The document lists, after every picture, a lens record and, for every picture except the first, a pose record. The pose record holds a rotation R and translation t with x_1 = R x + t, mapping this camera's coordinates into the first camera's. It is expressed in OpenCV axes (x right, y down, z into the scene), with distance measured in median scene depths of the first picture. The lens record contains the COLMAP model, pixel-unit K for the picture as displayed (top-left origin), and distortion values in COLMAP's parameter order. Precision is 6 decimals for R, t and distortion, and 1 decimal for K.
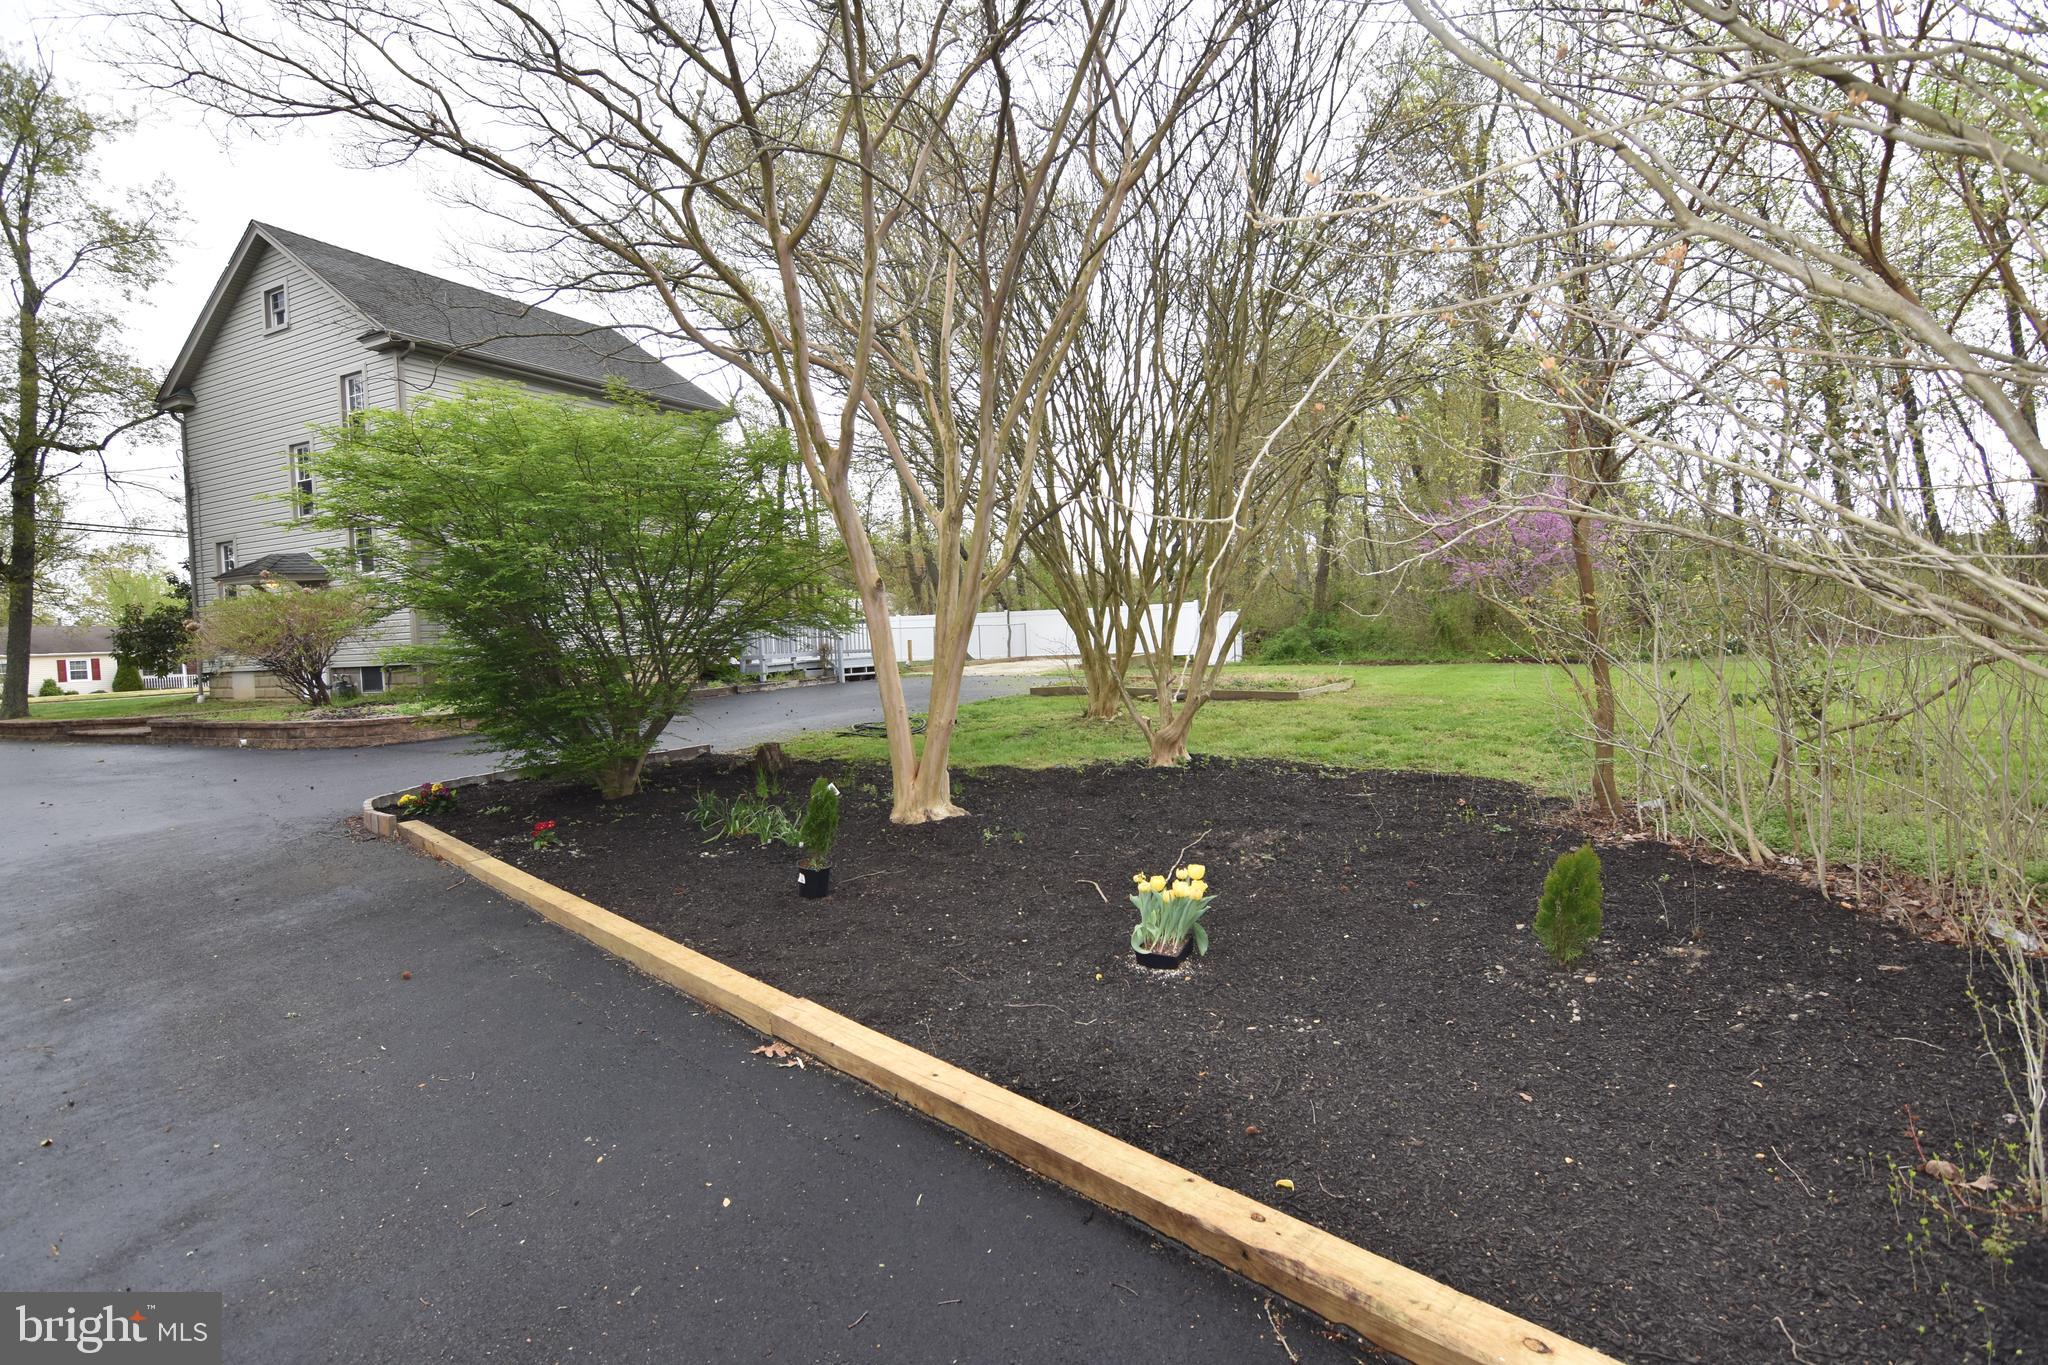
lens RADIAL K [[983.7, 0, 1024.0], [0, 983.7, 682.5], [0, 0, 1]] dist [0.000730, -0.013014]
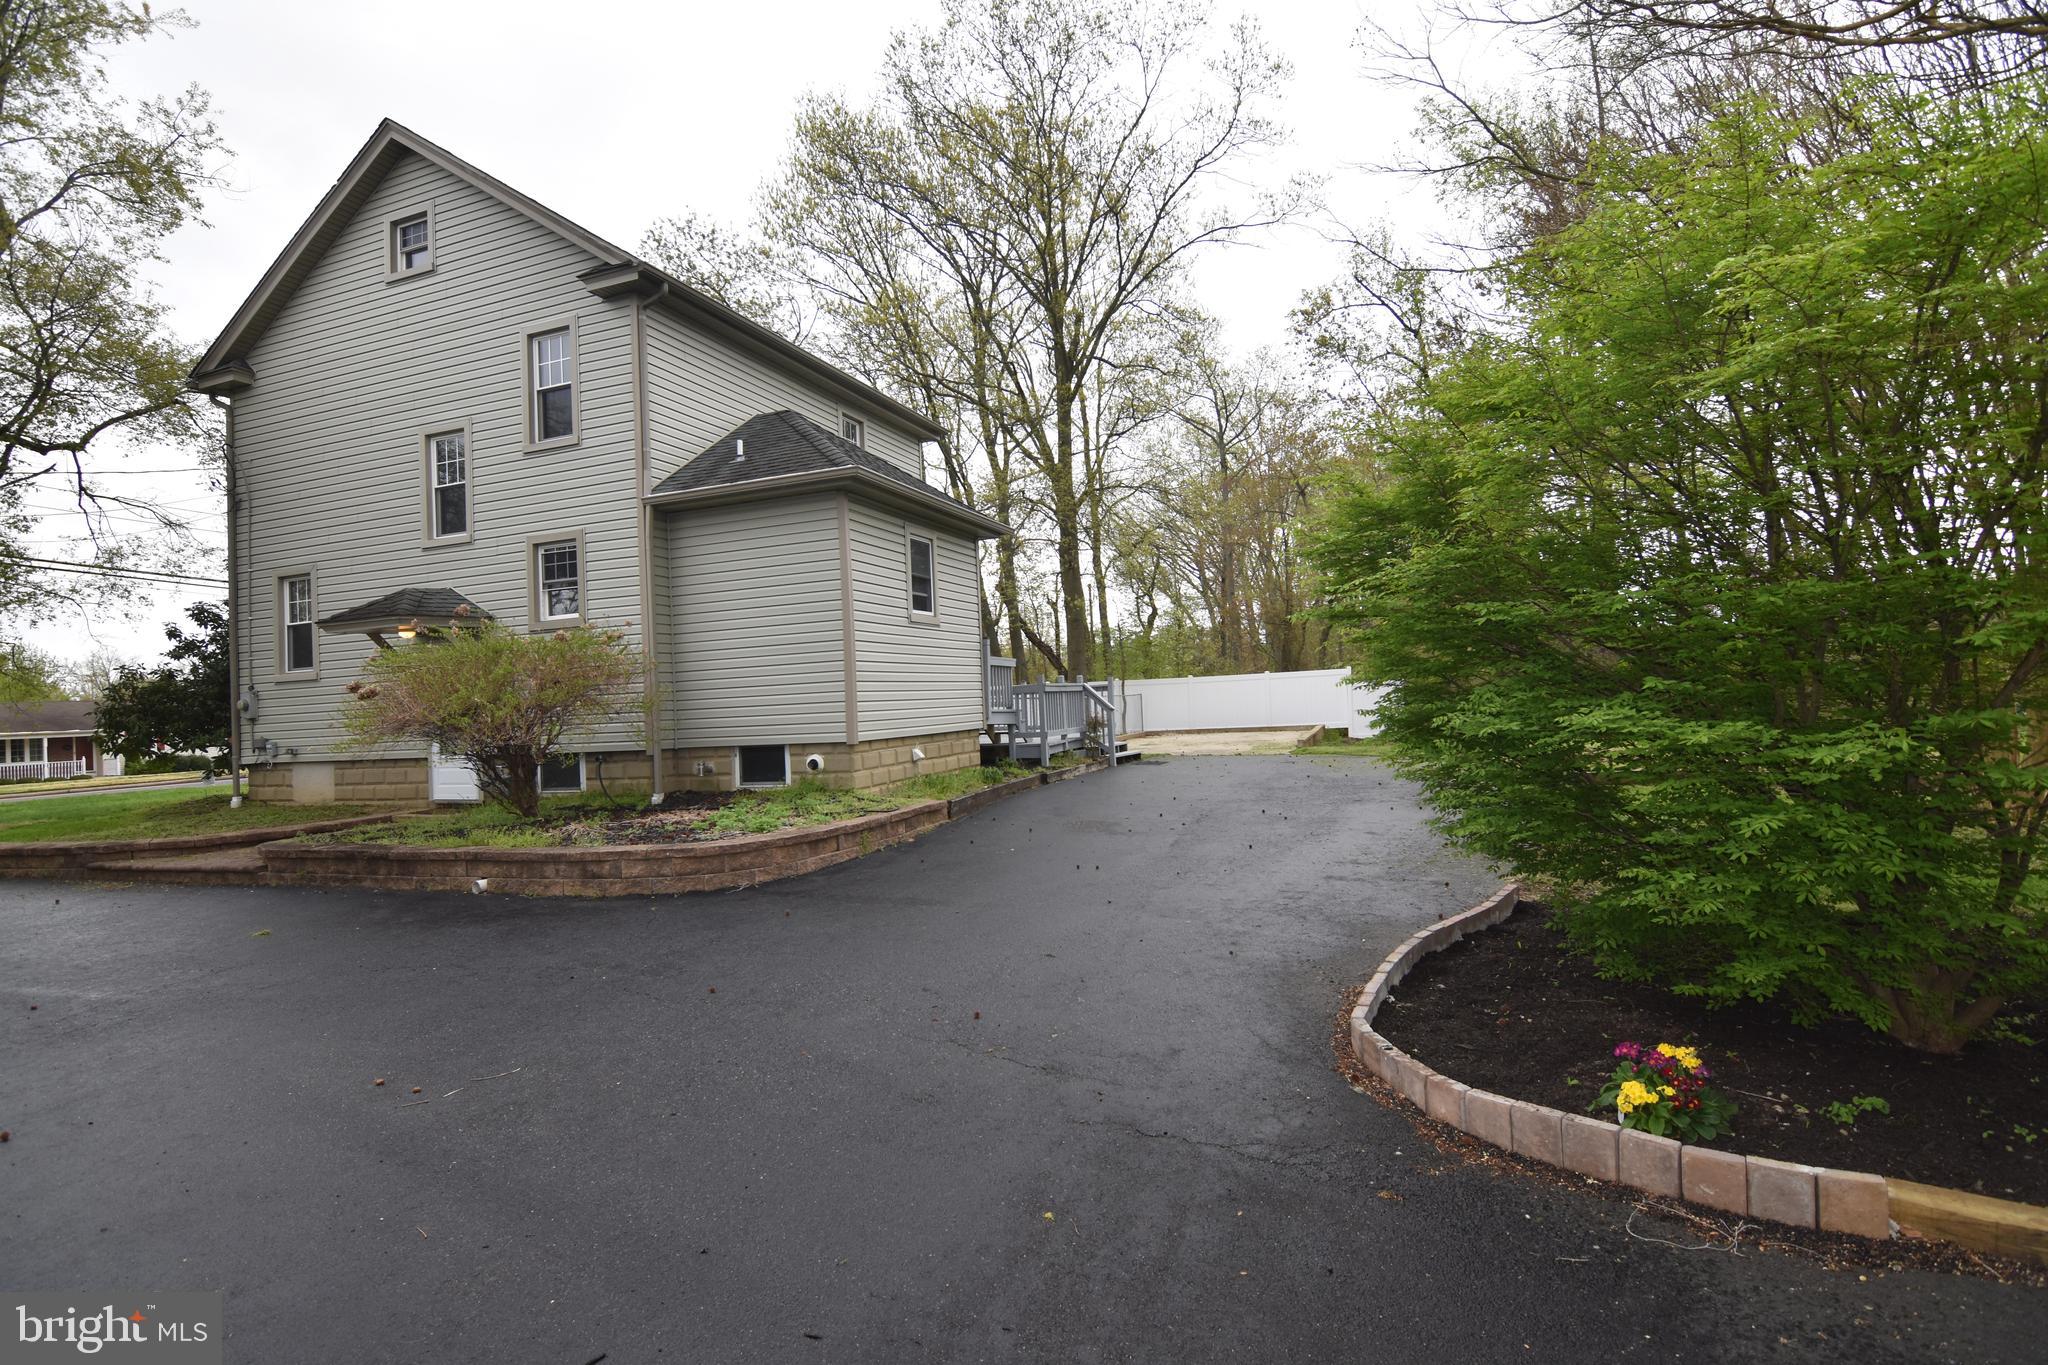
lens RADIAL K [[983.7, 0, 1024.0], [0, 983.7, 682.5], [0, 0, 1]] dist [0.000730, -0.013014]
pose [[0.993603, -0.003882, 0.112866, -0.931601], [0.012311, 0.997176, -0.074083, -0.023190], [-0.112259, 0.074999, 0.990845, 0.628072]]
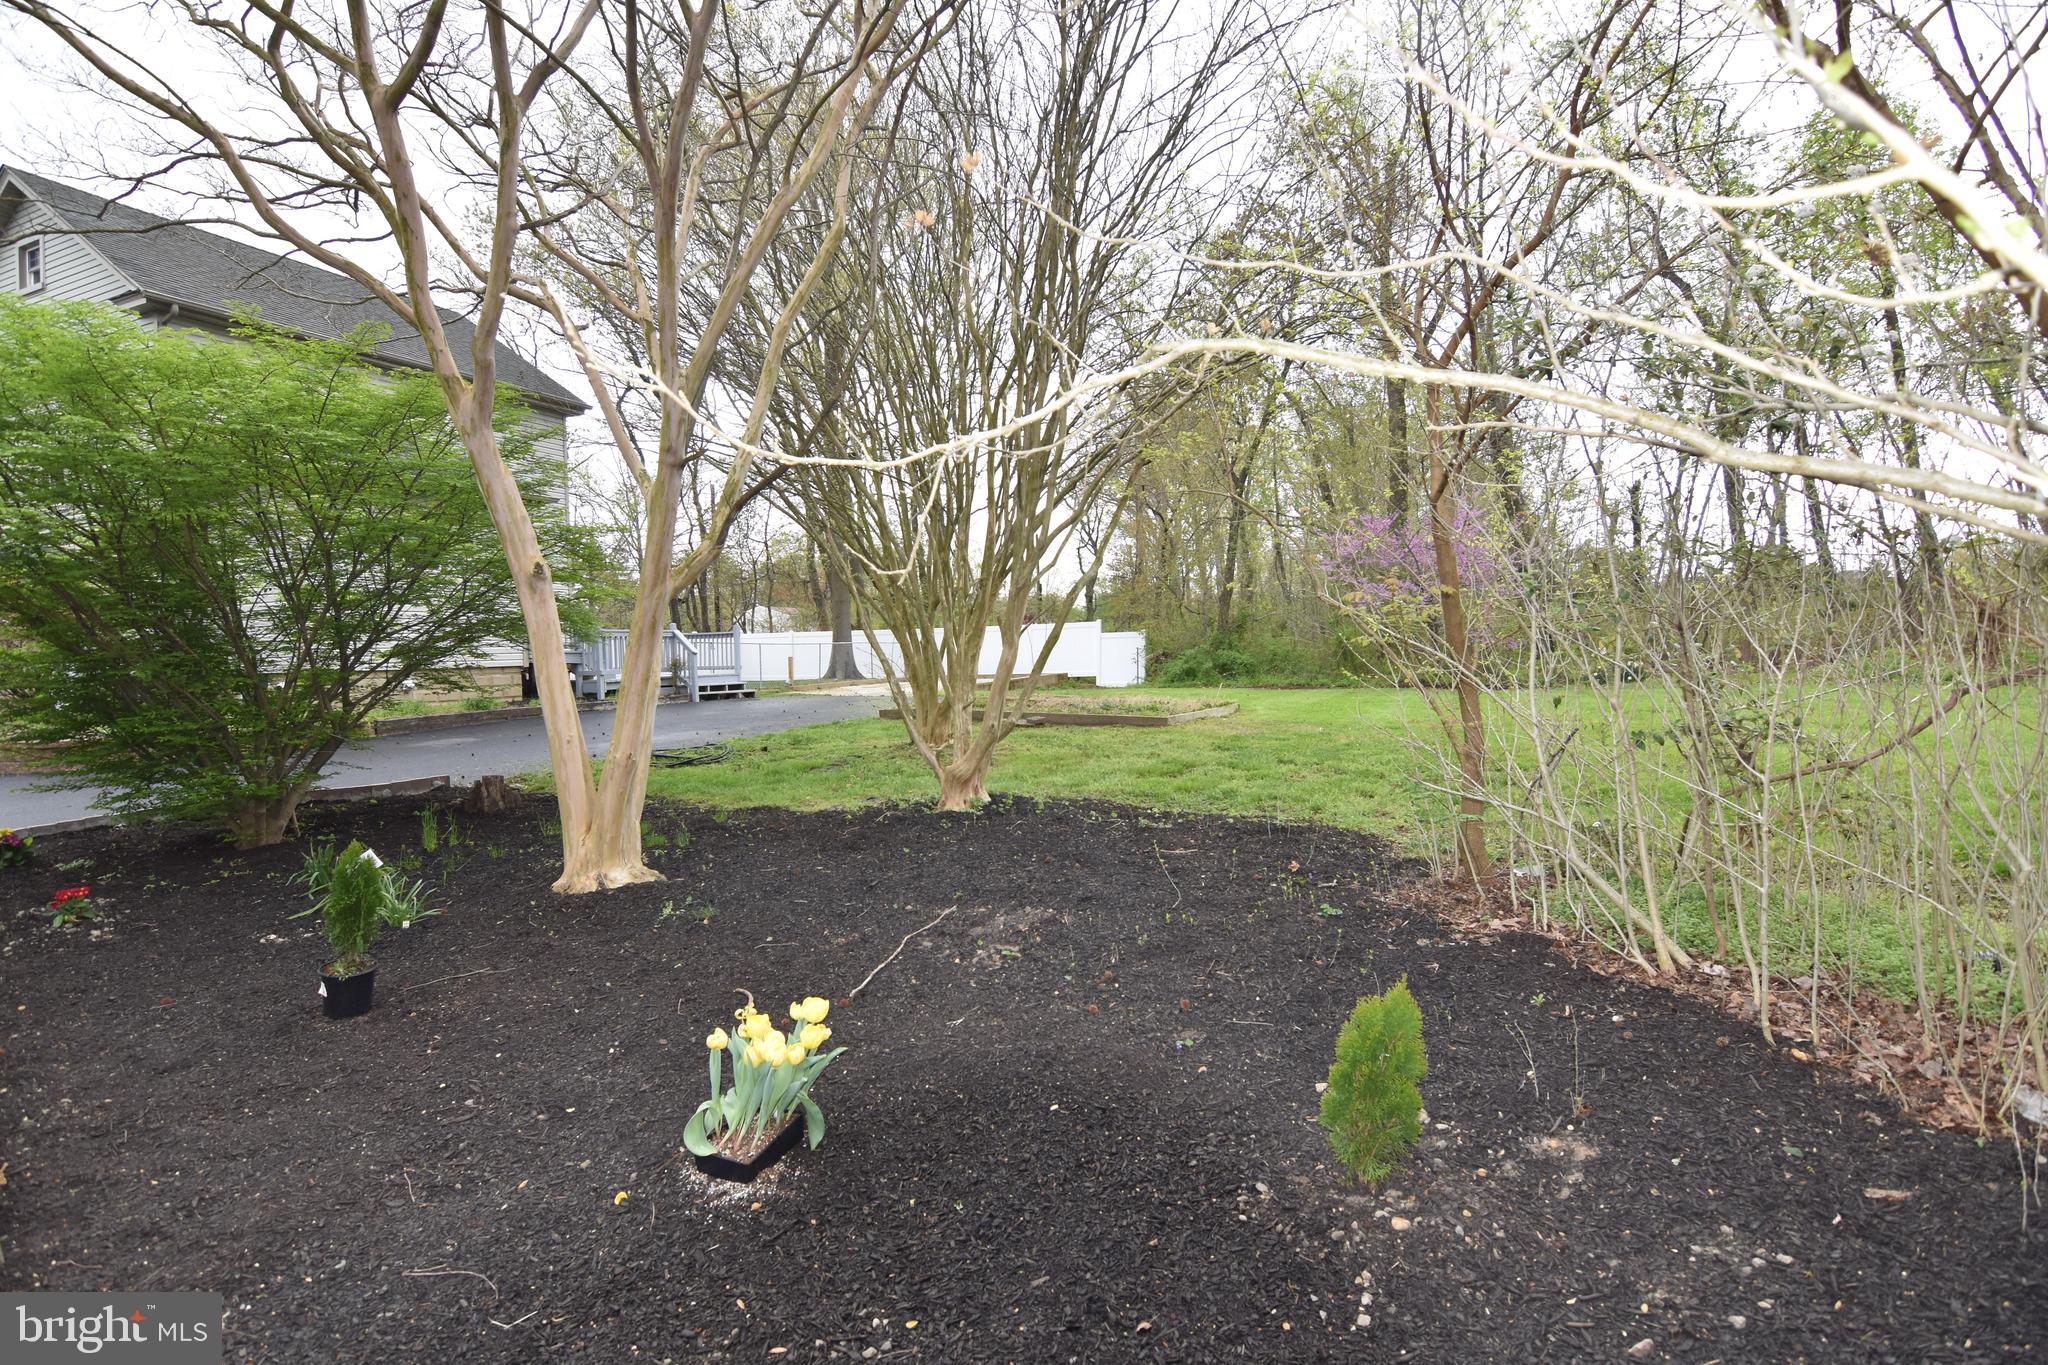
lens RADIAL K [[983.7, 0, 1024.0], [0, 983.7, 682.5], [0, 0, 1]] dist [0.000730, -0.013014]
pose [[0.997465, 0.010751, 0.070344, 0.143320], [-0.009229, 0.999717, -0.021937, -0.001726], [-0.070559, 0.021232, 0.997282, 0.197935]]
